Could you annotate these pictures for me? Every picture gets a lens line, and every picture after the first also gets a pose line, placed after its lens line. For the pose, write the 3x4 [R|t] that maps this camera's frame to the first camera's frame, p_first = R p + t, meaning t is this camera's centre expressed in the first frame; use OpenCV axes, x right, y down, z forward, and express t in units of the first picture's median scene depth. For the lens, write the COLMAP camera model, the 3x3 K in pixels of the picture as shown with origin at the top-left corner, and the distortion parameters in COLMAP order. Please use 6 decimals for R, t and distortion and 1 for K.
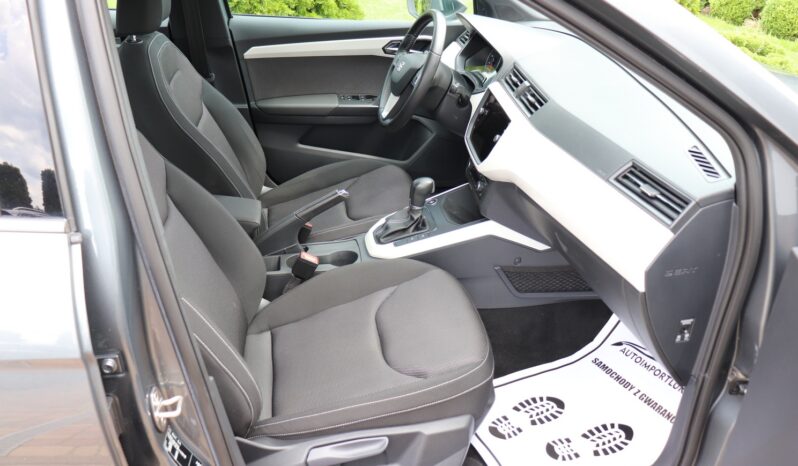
lens RADIAL K [[655.6, 0, 400.0], [0, 655.6, 233.0], [0, 0, 1]] dist [-0.140533, 0.085097]
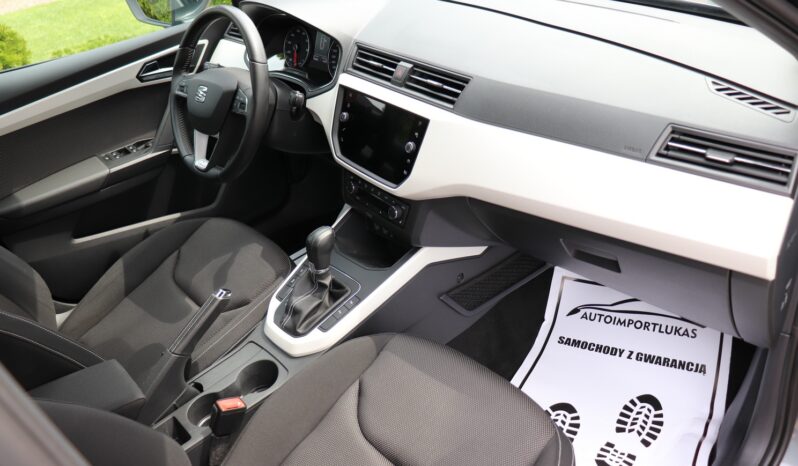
lens RADIAL K [[655.6, 0, 395.6], [0, 655.6, 231.1], [0, 0, 1]] dist [-0.140533, 0.085097]
pose [[0.829228, -0.397168, 0.393241, -0.185493], [0.372870, 0.917241, 0.140130, -0.156395], [-0.416352, 0.030428, 0.908694, 0.302259]]
